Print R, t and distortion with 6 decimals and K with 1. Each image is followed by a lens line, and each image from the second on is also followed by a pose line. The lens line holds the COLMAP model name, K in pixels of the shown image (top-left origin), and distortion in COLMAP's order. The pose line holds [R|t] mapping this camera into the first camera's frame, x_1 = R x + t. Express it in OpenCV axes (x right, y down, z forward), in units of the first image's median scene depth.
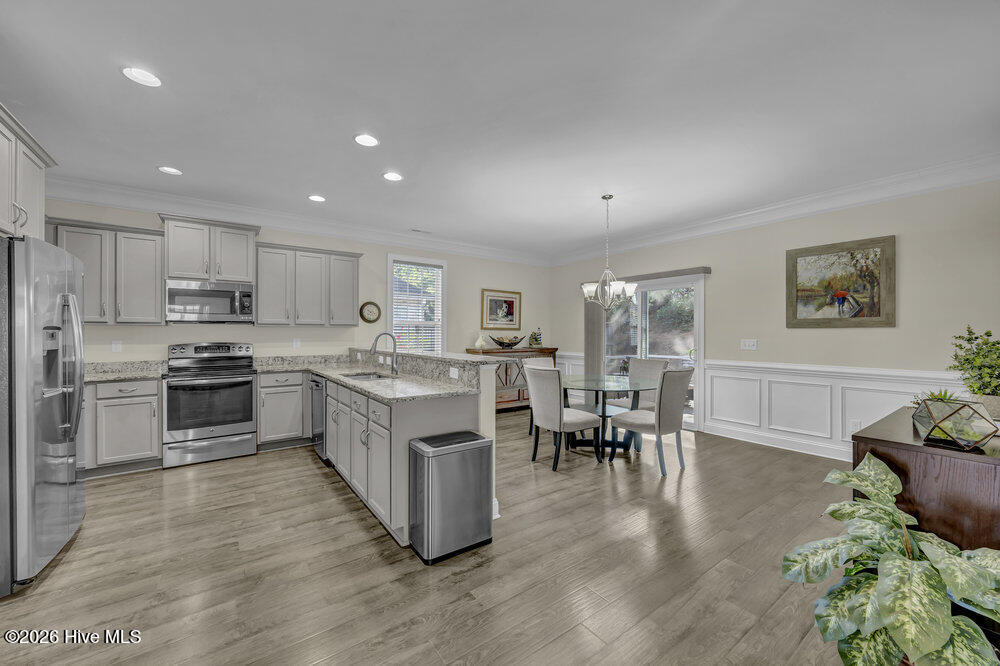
lens RADIAL K [[390.4, 0, 503.5], [0, 390.4, 332.8], [0, 0, 1]] dist [-0.002768, -0.000717]
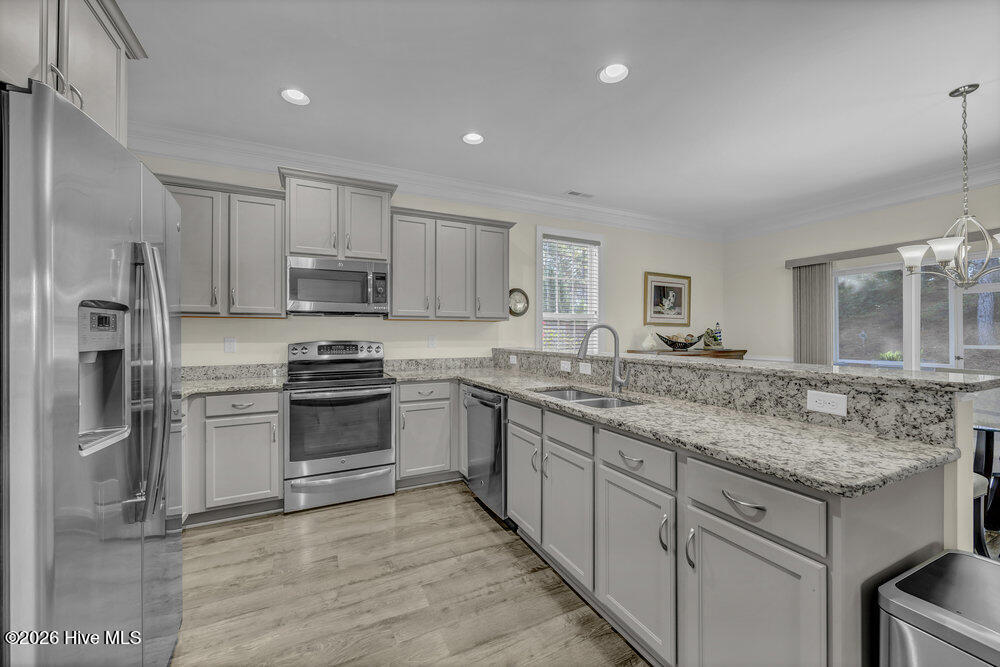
lens RADIAL K [[390.4, 0, 501.8], [0, 390.4, 331.6], [0, 0, 1]] dist [-0.002768, -0.000717]
pose [[0.983617, -0.001885, -0.180262, -0.296188], [0.001057, 0.999988, -0.004686, 0.011381], [0.180268, 0.004419, 0.983608, 0.306647]]
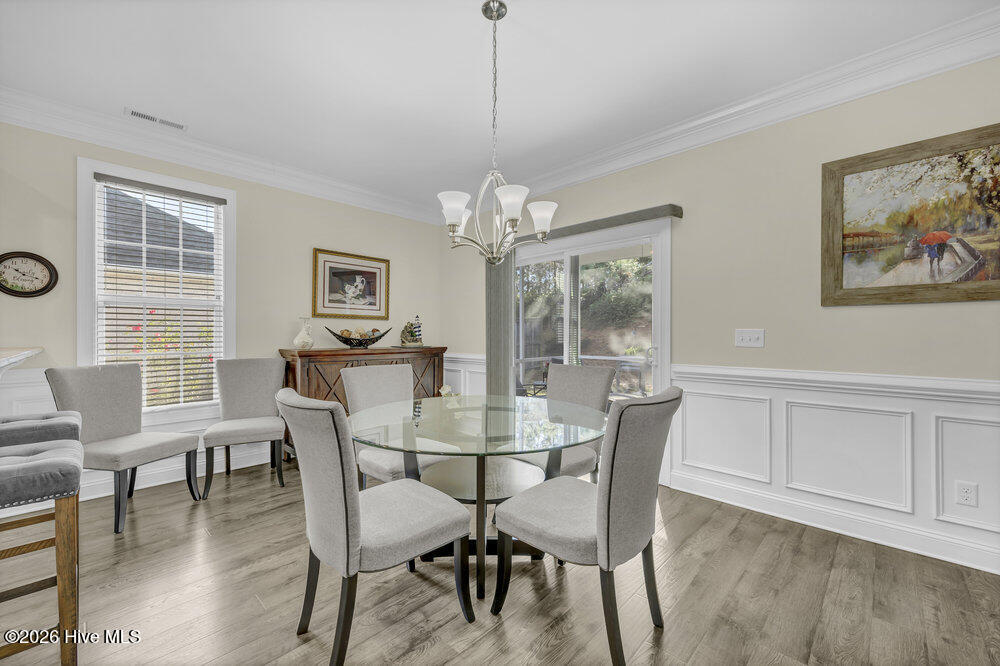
lens RADIAL K [[390.4, 0, 504.7], [0, 390.4, 333.6], [0, 0, 1]] dist [-0.002768, -0.000717]
pose [[0.986457, -0.001241, 0.164014, 0.206298], [0.001127, 0.999999, 0.000786, 0.026150], [-0.164014, -0.000590, 0.986458, 0.558388]]
